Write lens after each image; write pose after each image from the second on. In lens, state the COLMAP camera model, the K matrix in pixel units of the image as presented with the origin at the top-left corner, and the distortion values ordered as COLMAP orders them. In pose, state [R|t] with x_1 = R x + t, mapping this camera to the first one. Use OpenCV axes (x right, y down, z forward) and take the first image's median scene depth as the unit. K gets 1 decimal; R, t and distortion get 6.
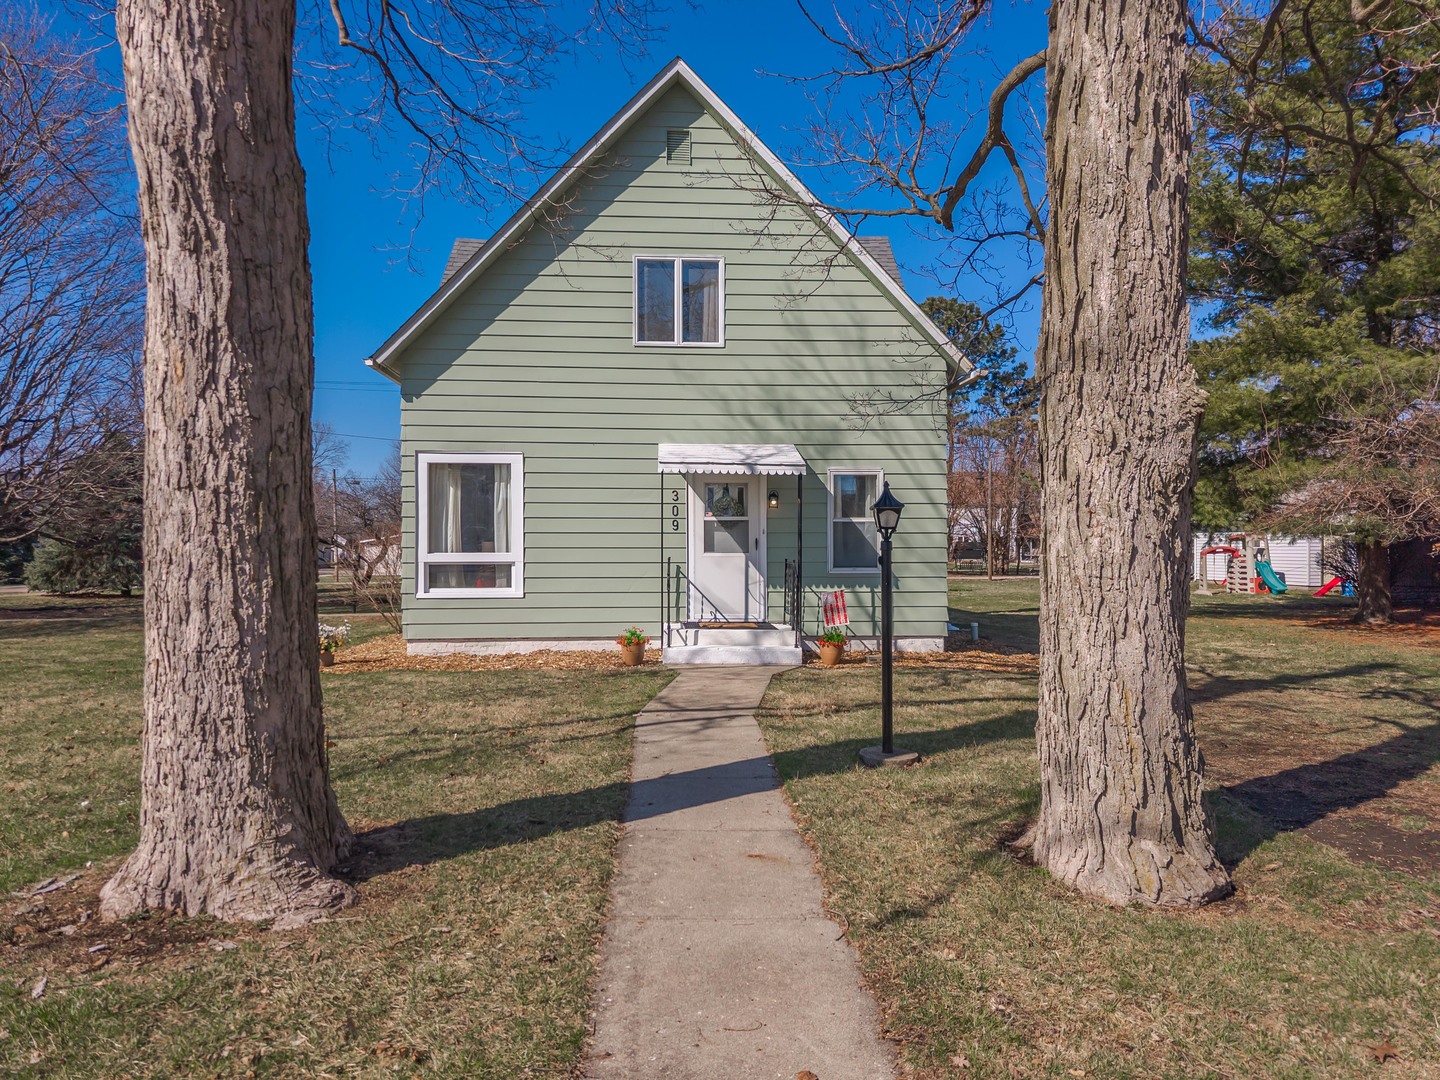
lens RADIAL K [[948.7, 0, 728.7], [0, 948.7, 541.8], [0, 0, 1]] dist [0.023283, -0.022509]
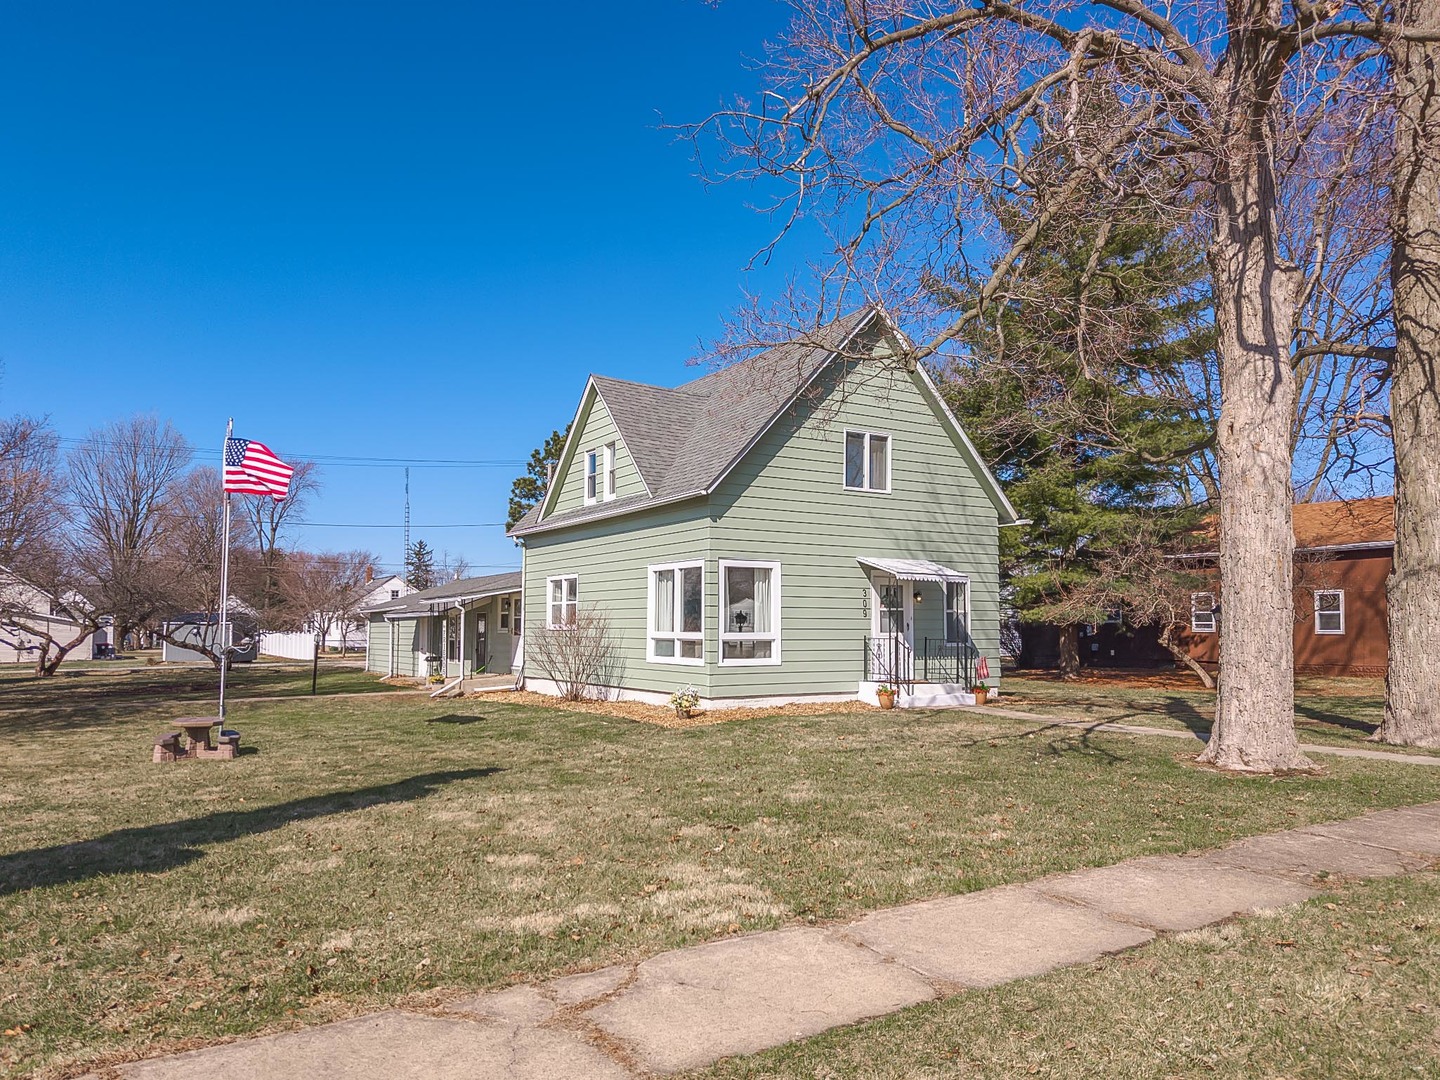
lens RADIAL K [[991.0, 0, 720.0], [0, 991.0, 540.0], [0, 0, 1]] dist [0.055796, -0.104683]
pose [[0.884535, 0.043099, 0.464479, -0.965403], [-0.004346, 0.996441, -0.084183, -0.000804], [-0.466454, 0.072444, 0.881574, -0.242201]]
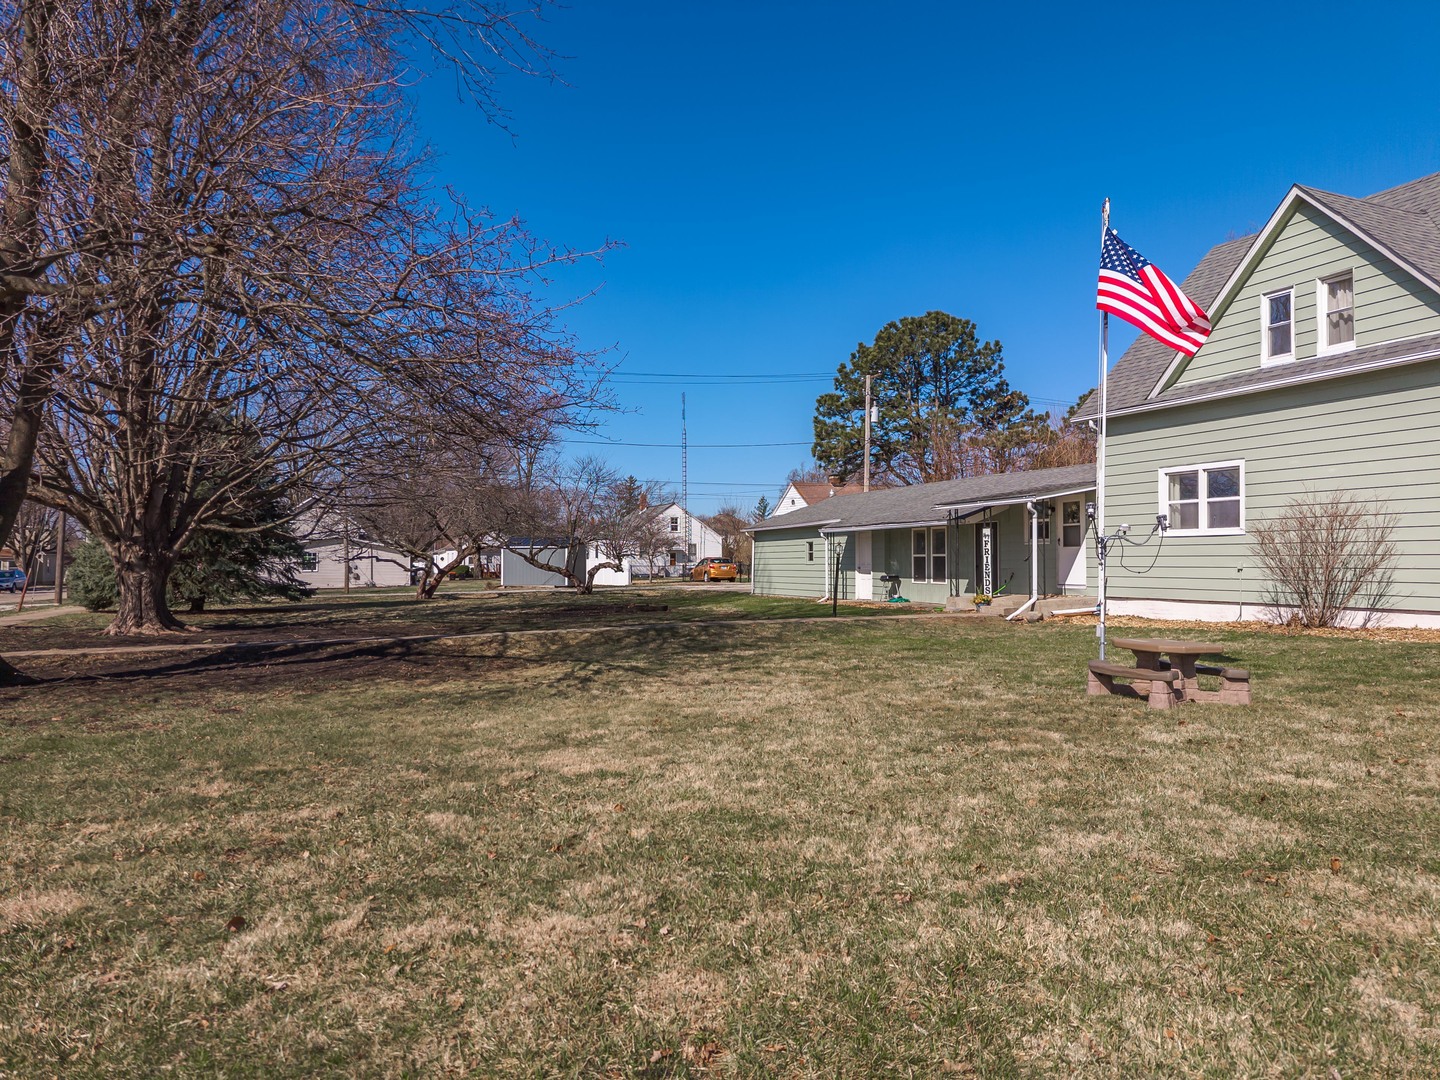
lens RADIAL K [[948.7, 0, 728.7], [0, 948.7, 541.8], [0, 0, 1]] dist [0.023283, -0.022509]
pose [[0.941958, 0.006747, 0.335664, -1.429984], [-0.001059, 0.999853, -0.017128, 0.042436], [-0.335730, 0.015778, 0.941826, 0.448029]]
